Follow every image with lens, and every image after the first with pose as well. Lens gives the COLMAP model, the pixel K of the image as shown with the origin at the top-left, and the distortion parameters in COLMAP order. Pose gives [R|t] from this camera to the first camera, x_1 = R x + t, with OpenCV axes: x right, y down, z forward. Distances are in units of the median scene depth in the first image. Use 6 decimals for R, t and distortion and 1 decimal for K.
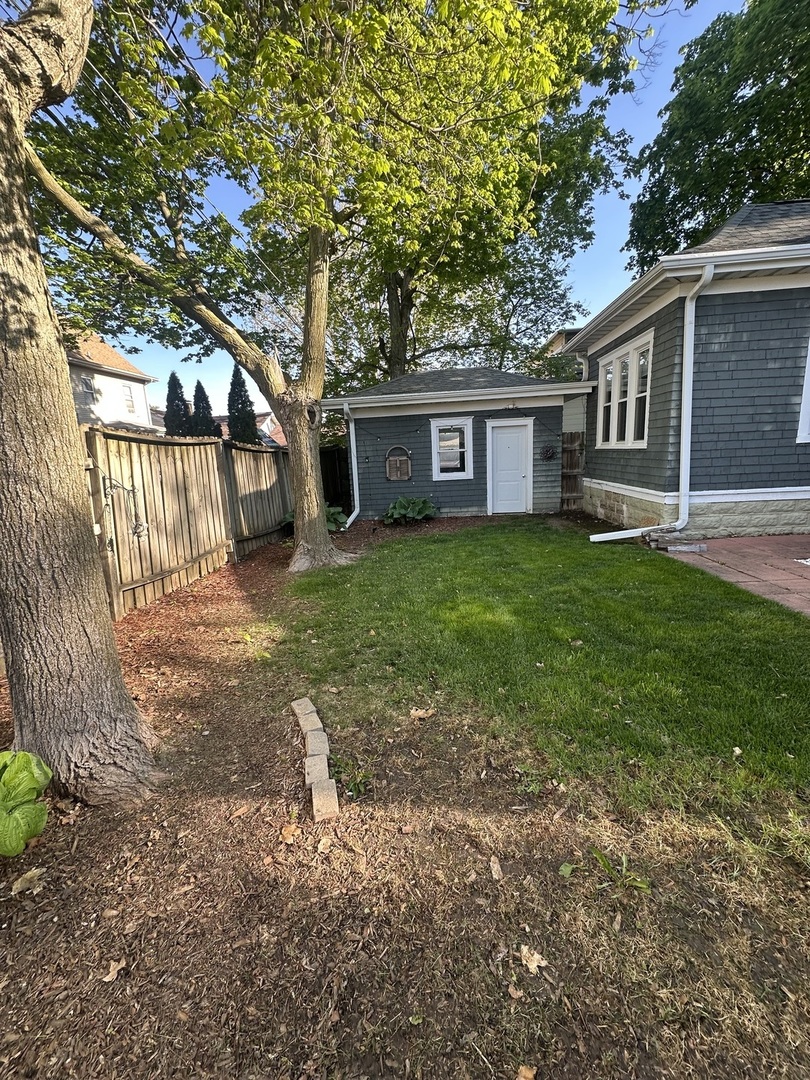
lens RADIAL K [[431.5, 0, 405.0], [0, 431.5, 540.0], [0, 0, 1]] dist [0.000889, 0.000612]
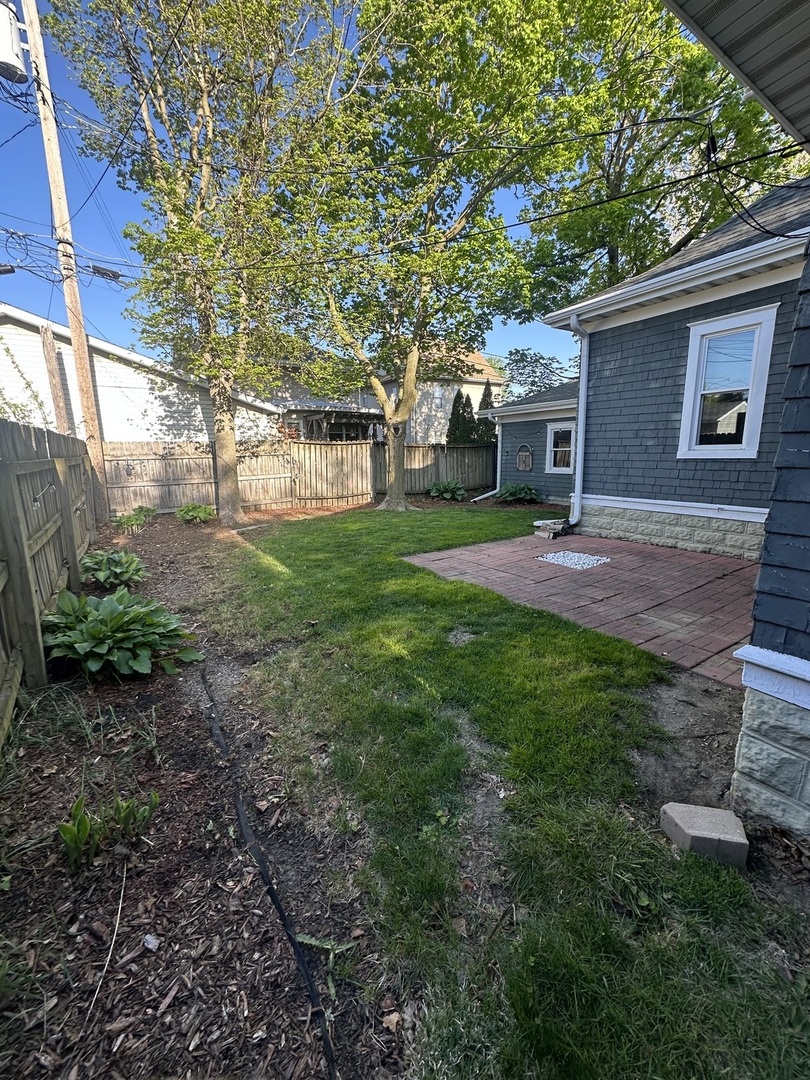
lens RADIAL K [[431.5, 0, 405.0], [0, 431.5, 540.0], [0, 0, 1]] dist [0.000889, 0.000612]
pose [[0.604714, 0.199706, -0.770999, 1.362909], [-0.169039, 0.978180, 0.120789, -0.050030], [0.778298, 0.057286, 0.625277, -0.133933]]
